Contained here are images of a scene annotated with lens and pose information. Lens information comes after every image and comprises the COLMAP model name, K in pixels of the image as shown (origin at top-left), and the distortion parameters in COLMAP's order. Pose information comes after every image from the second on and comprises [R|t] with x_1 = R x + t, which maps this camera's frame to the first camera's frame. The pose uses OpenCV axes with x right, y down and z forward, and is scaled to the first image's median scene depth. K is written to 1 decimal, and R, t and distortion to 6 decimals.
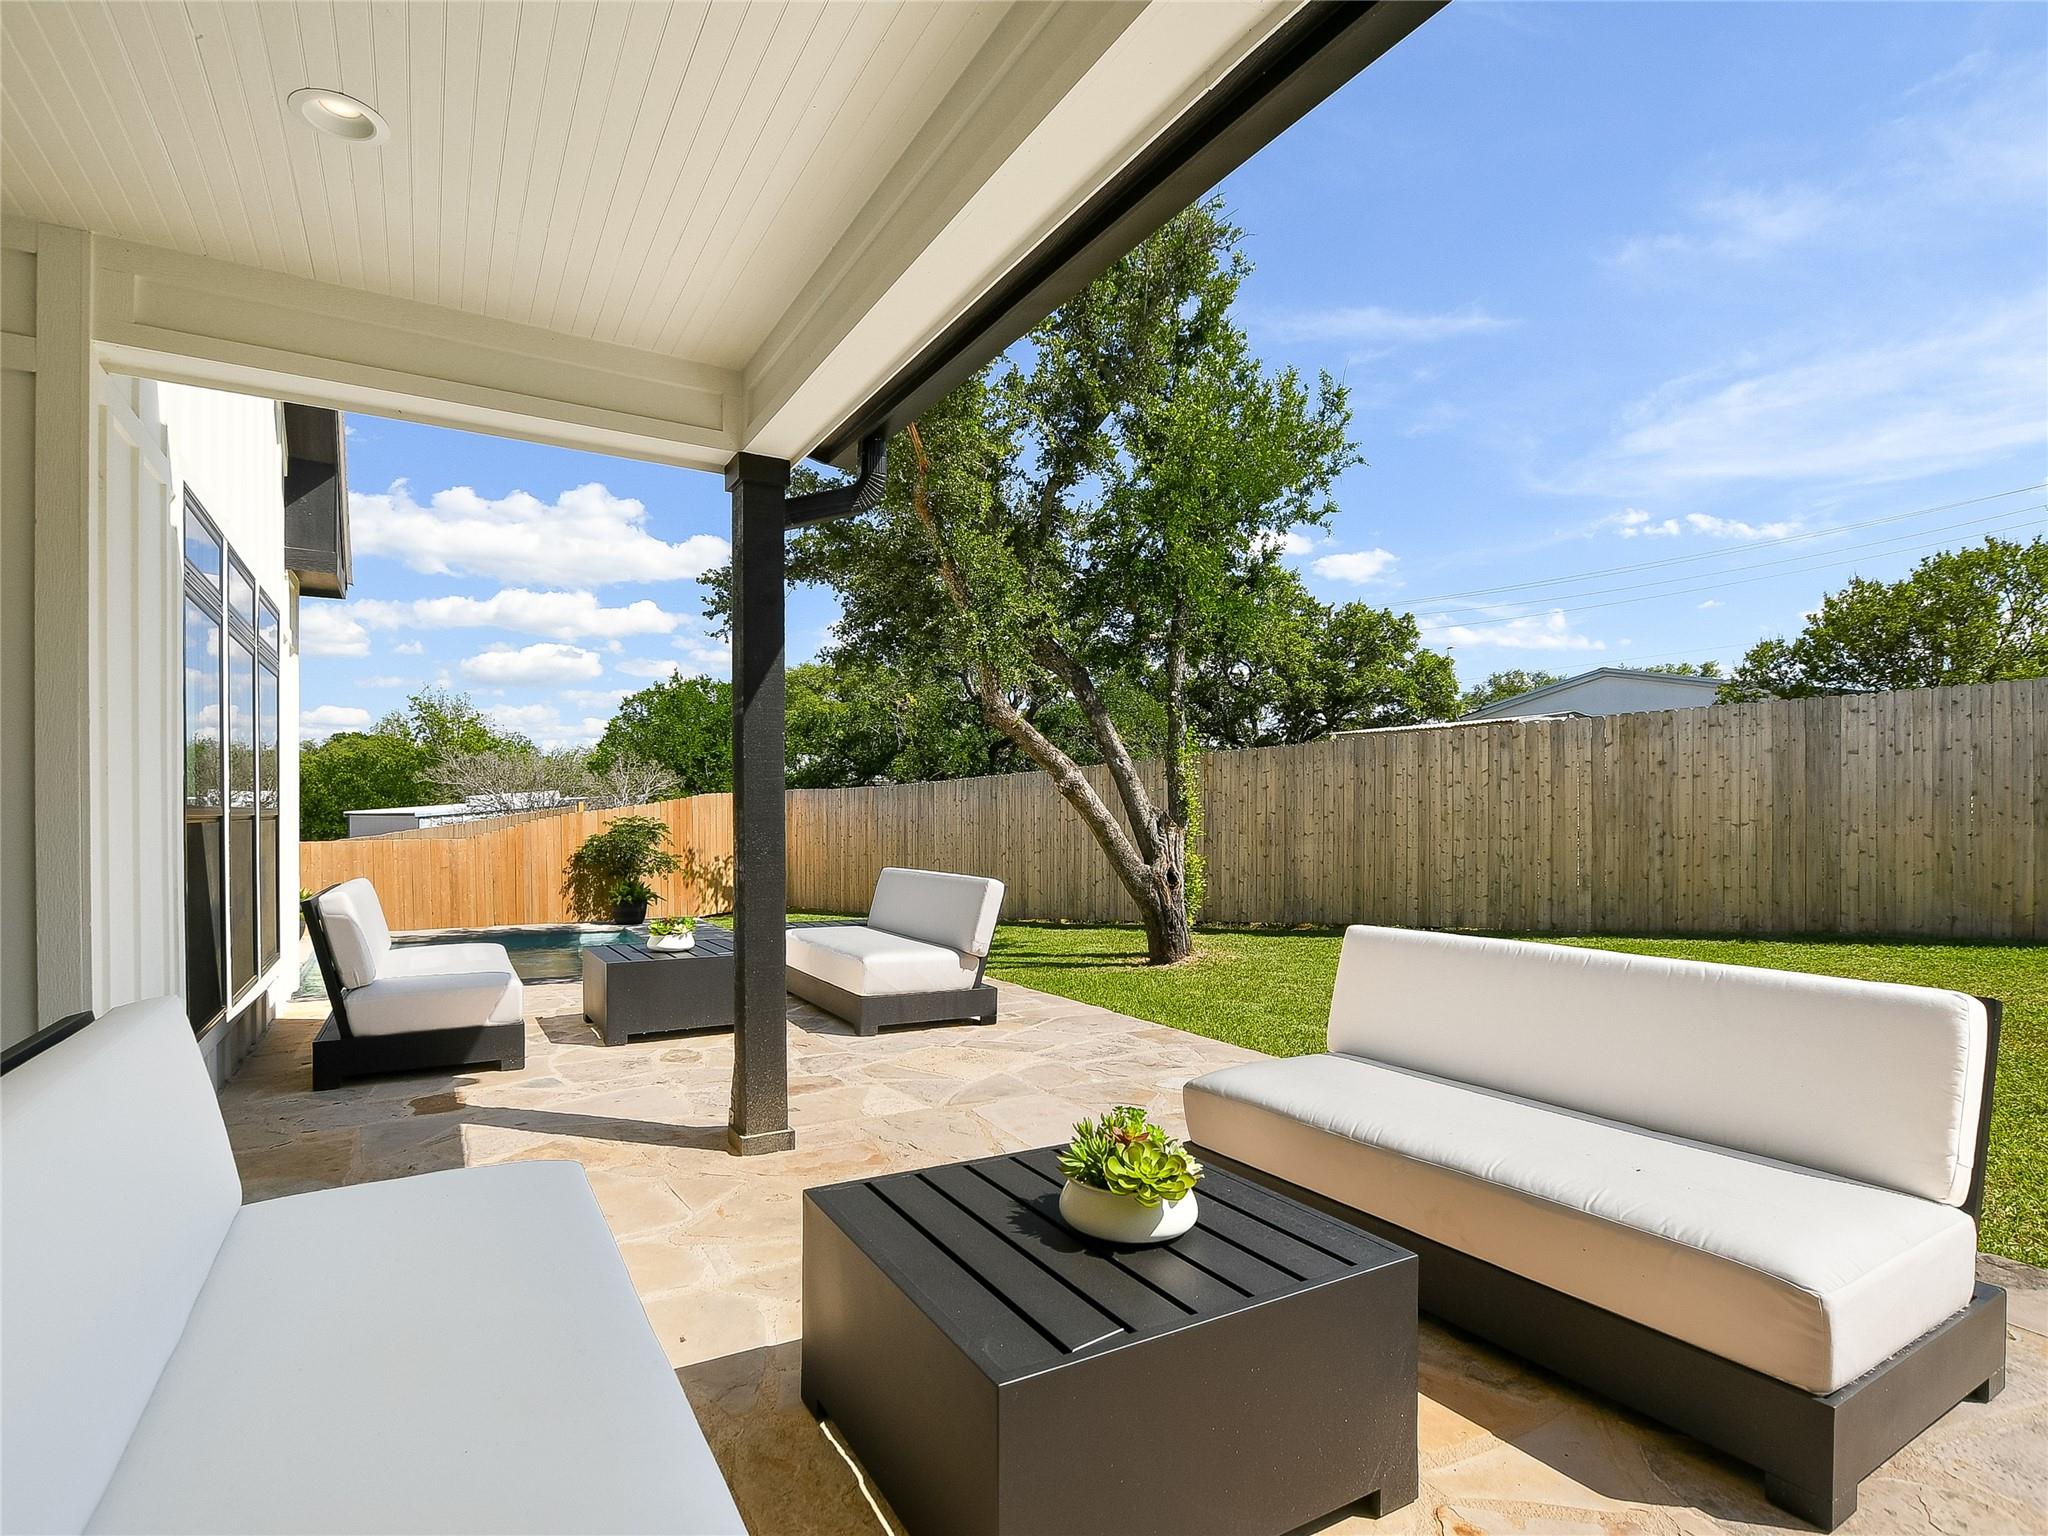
lens RADIAL K [[1015.9, 0, 1012.2], [0, 1015.9, 818.6], [0, 0, 1]] dist [-0.016785, -0.000004]
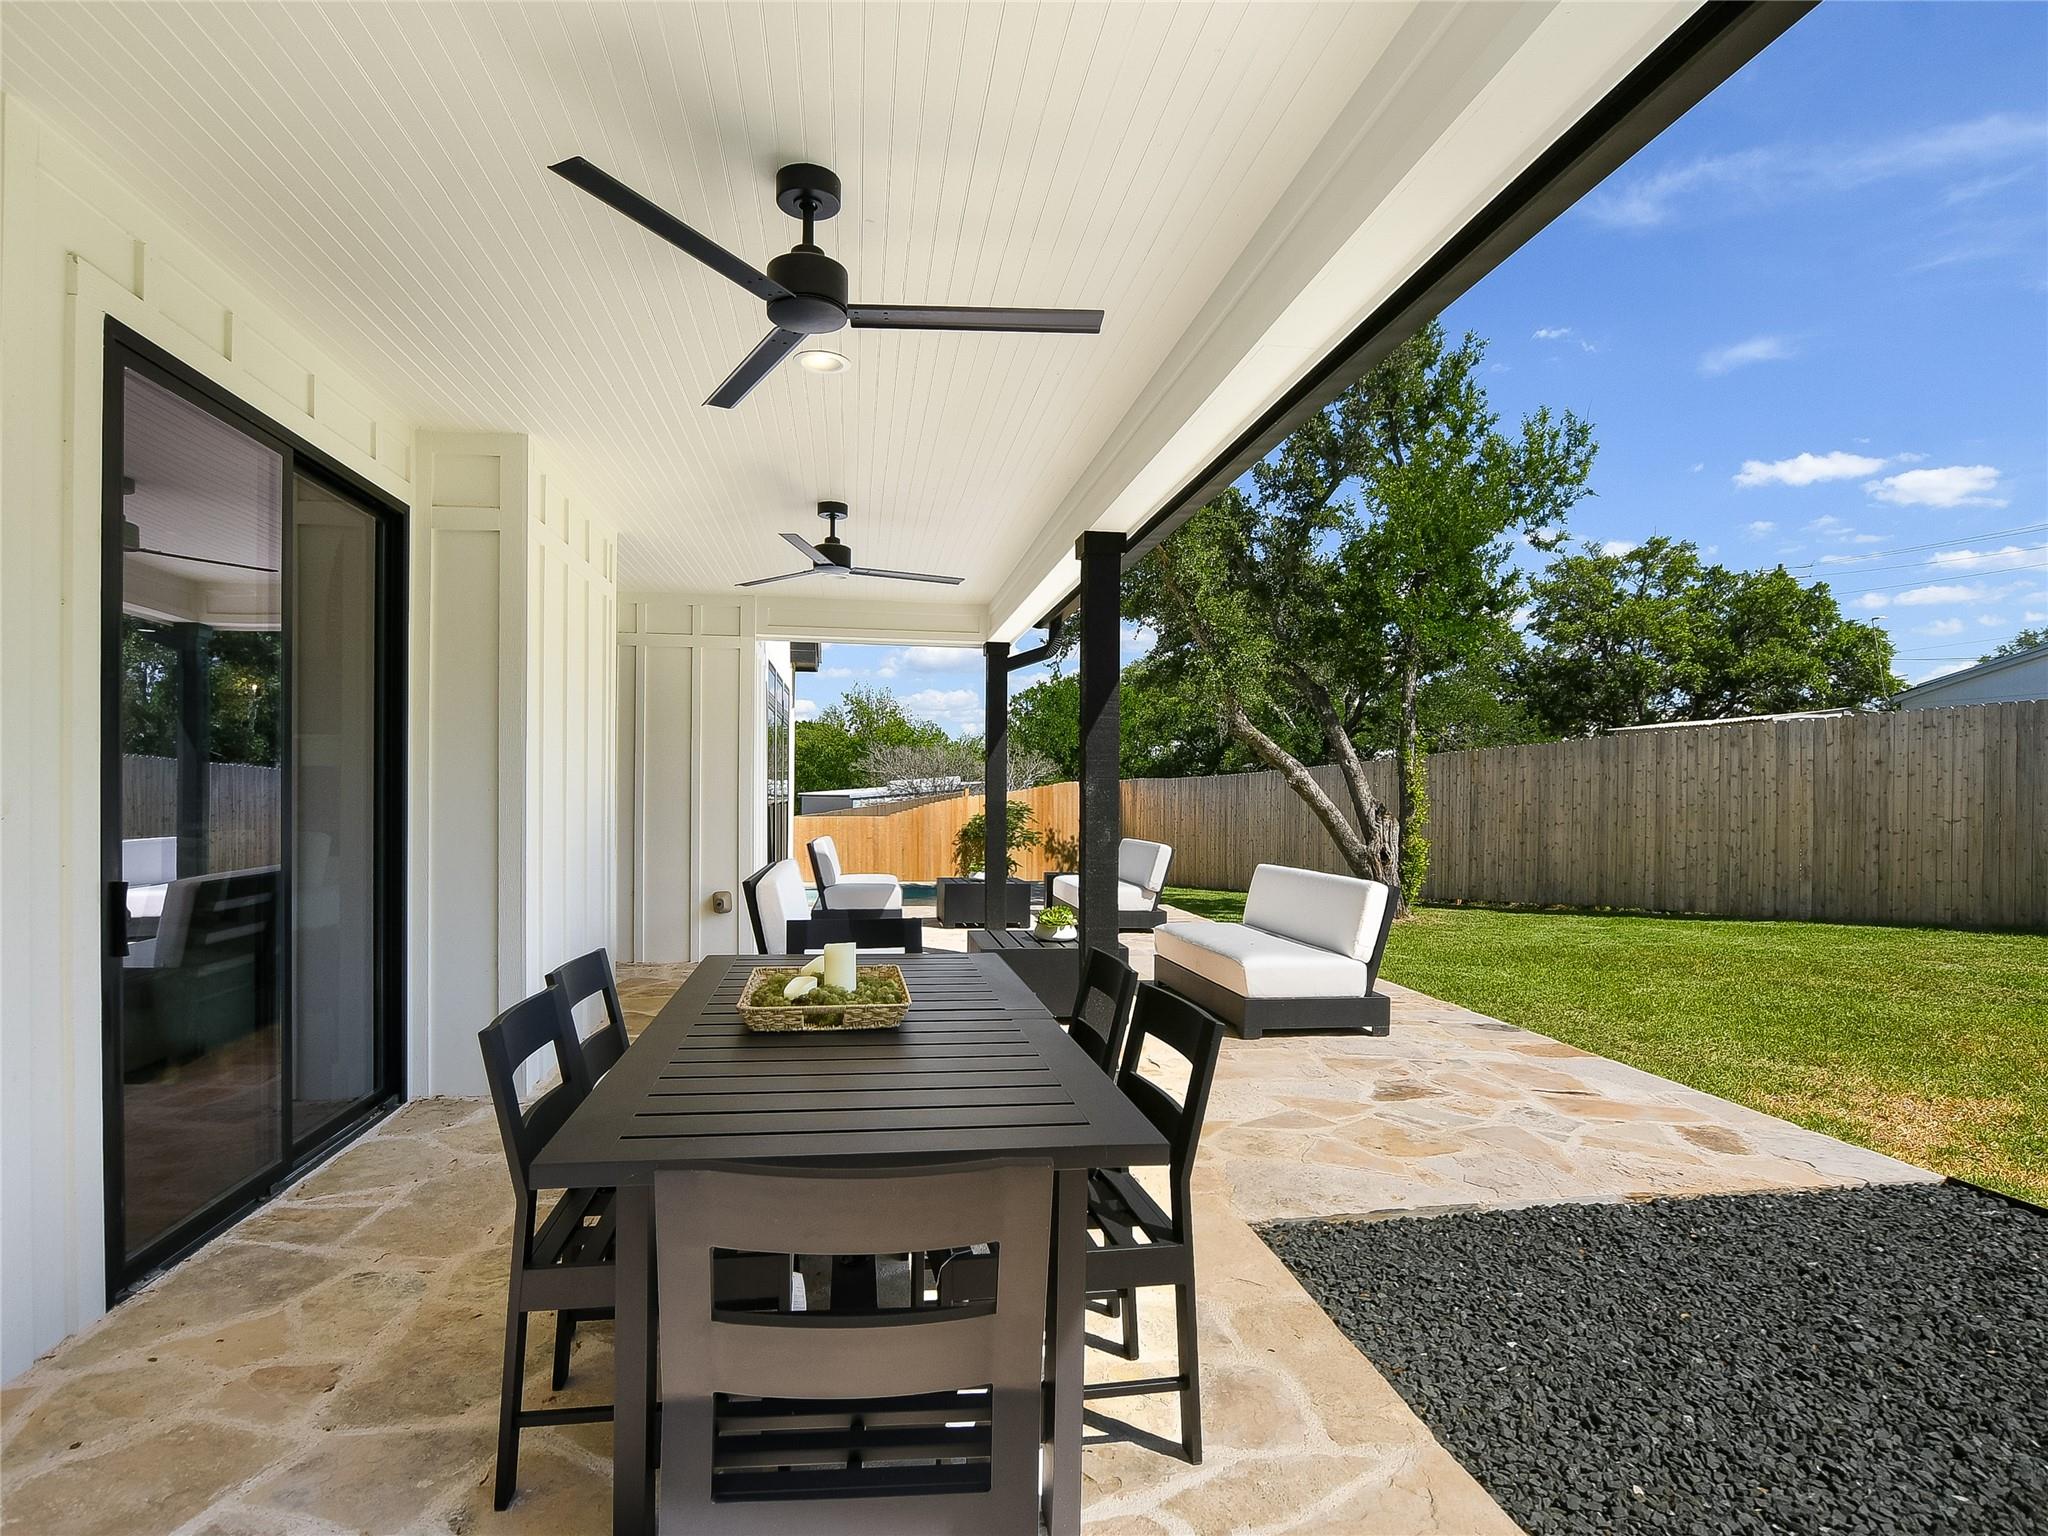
lens RADIAL K [[1052.4, 0, 1024.0], [0, 1052.4, 768.0], [0, 0, 1]] dist [0.000913, 0.000629]
pose [[0.933164, -0.000620, -0.359451, 0.182149], [-0.011027, 0.999478, -0.030351, -0.004825], [0.359282, 0.032286, 0.932670, -0.324446]]
